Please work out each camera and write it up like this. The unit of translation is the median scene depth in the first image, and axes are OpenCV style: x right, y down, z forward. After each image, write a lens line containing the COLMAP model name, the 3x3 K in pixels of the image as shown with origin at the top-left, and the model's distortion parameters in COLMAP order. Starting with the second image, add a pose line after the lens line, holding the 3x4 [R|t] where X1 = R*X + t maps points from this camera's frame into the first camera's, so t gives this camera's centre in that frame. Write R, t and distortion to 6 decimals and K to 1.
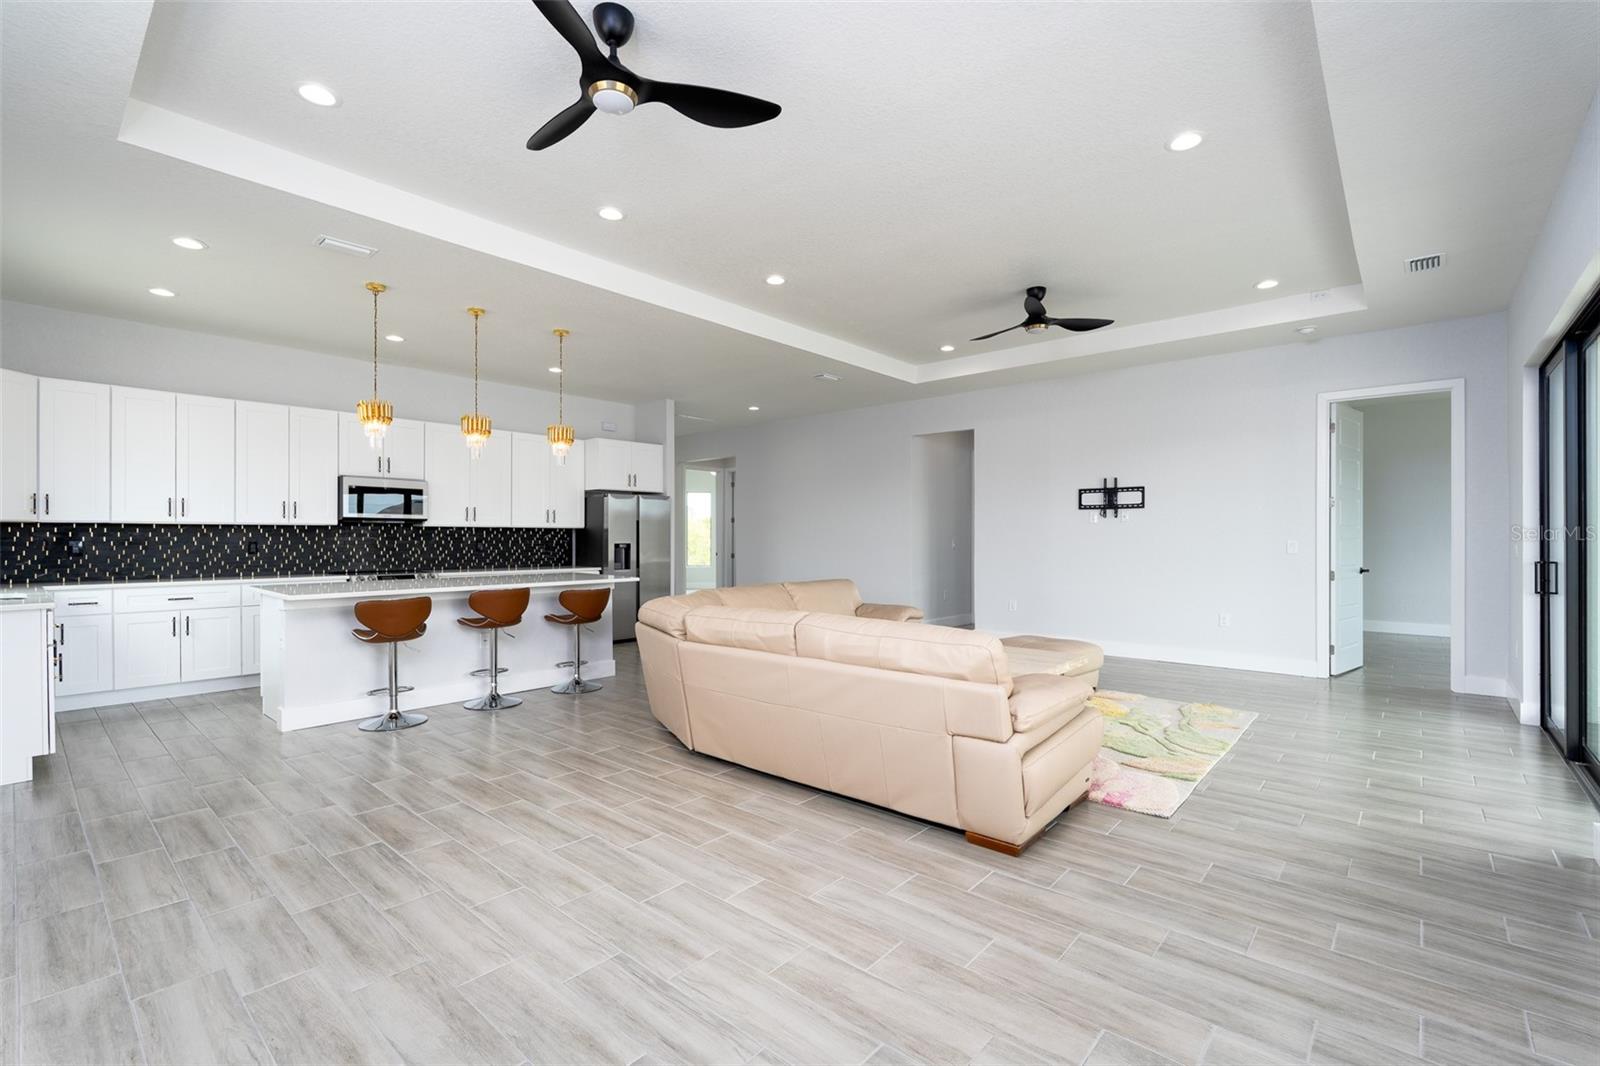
lens RADIAL K [[703.4, 0, 798.0], [0, 703.4, 539.8], [0, 0, 1]] dist [-0.007566, 0.001327]
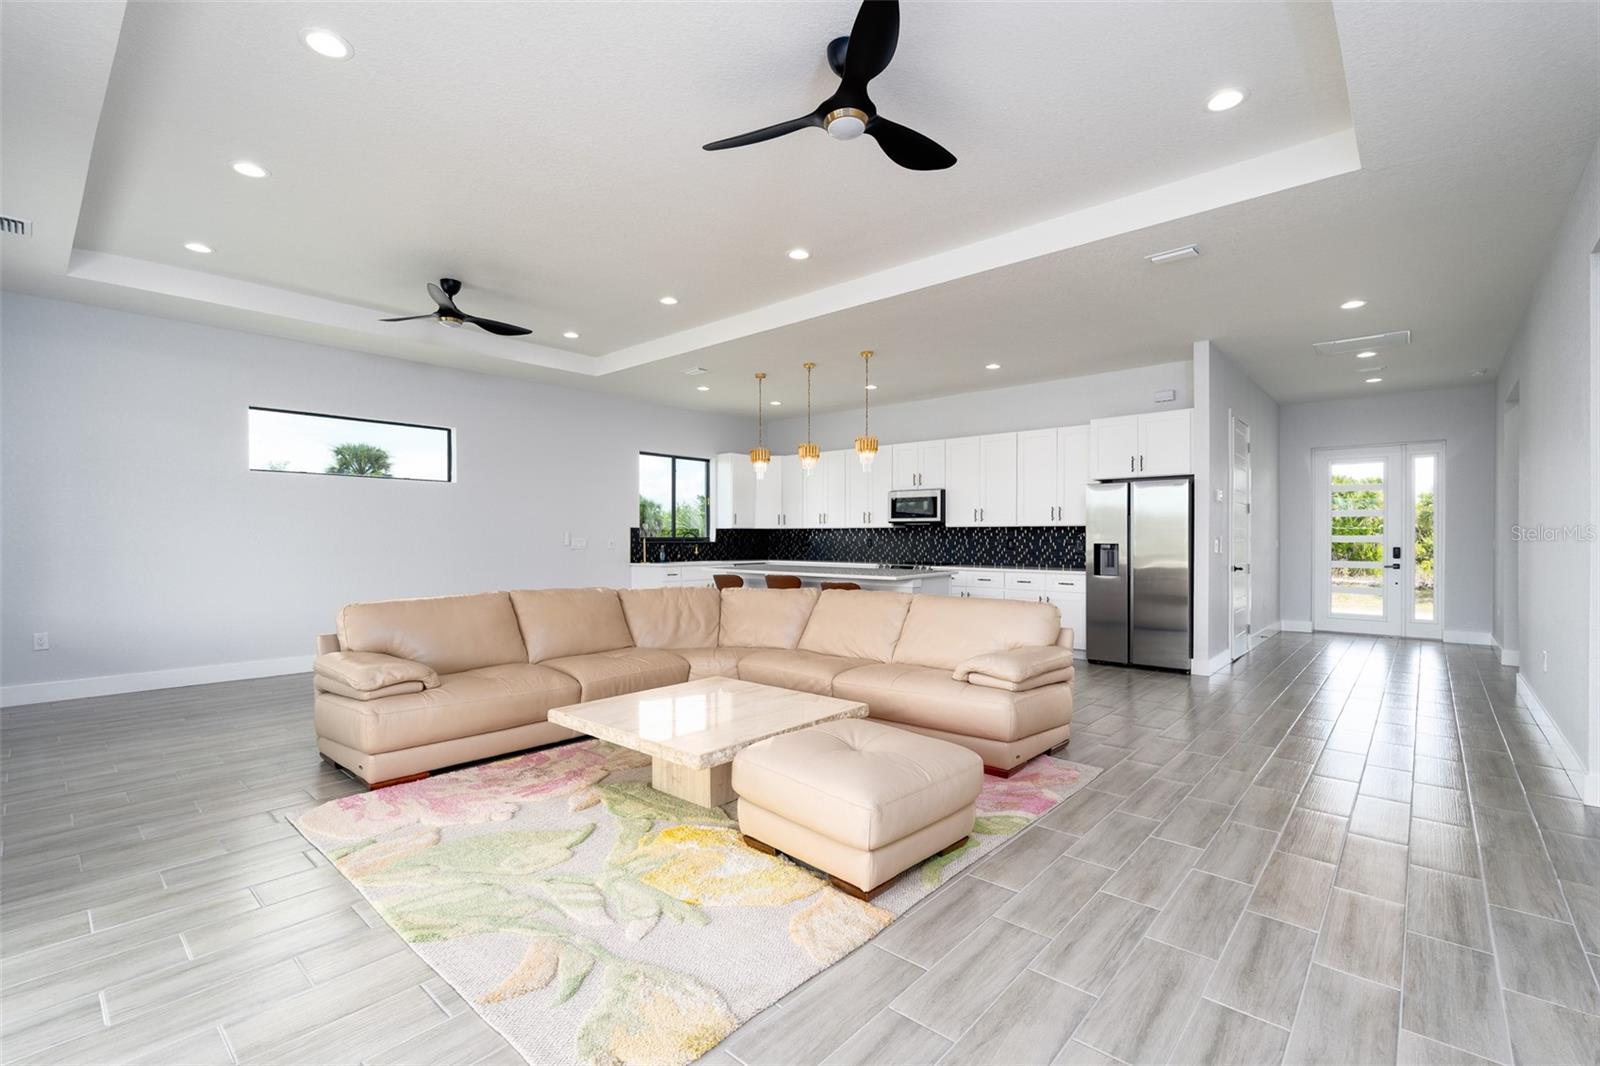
lens RADIAL K [[703.4, 0, 803.2], [0, 703.4, 538.5], [0, 0, 1]] dist [-0.007566, 0.001327]
pose [[-0.003505, 0.002604, -0.999990, 0.703388], [-0.003722, 0.999990, 0.002617, -0.002197], [0.999987, 0.003731, -0.003495, 0.803117]]
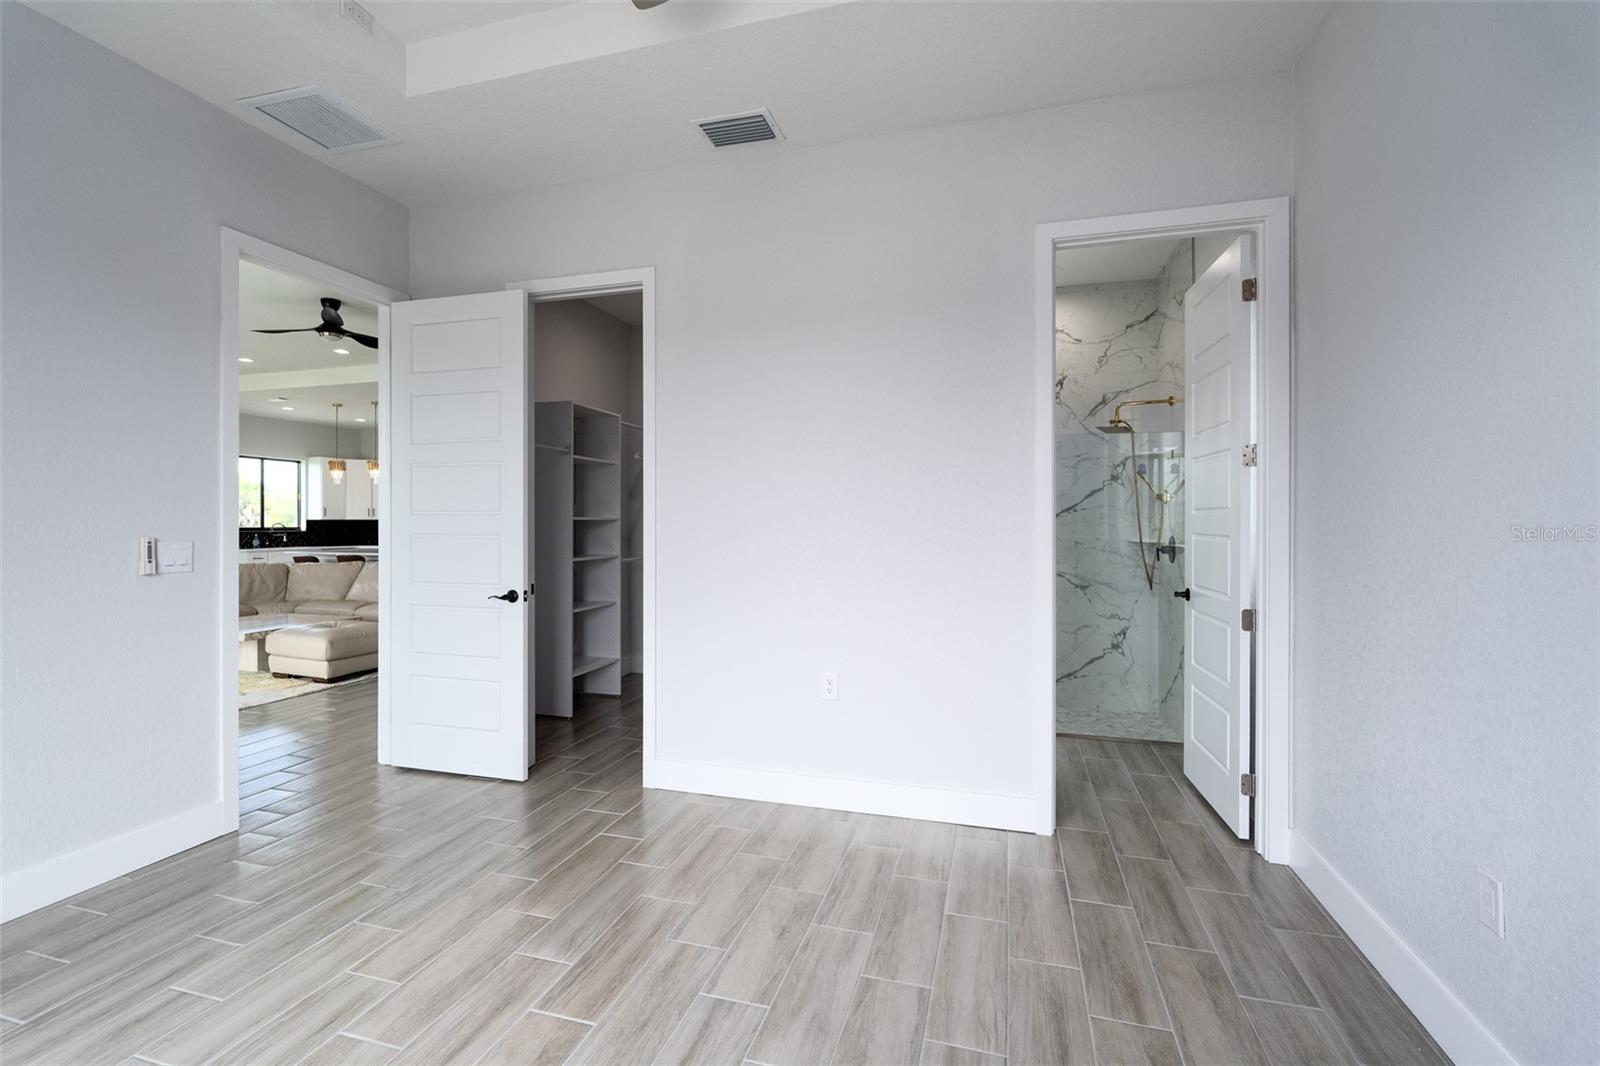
lens RADIAL K [[703.4, 0, 789.4], [0, 703.4, 523.8], [0, 0, 1]] dist [-0.007566, 0.001327]
pose [[0.416517, 0.001684, -0.909126, 1.326006], [-0.001947, 0.999998, 0.000960, -0.012393], [0.909126, 0.001370, 0.416519, 0.983094]]
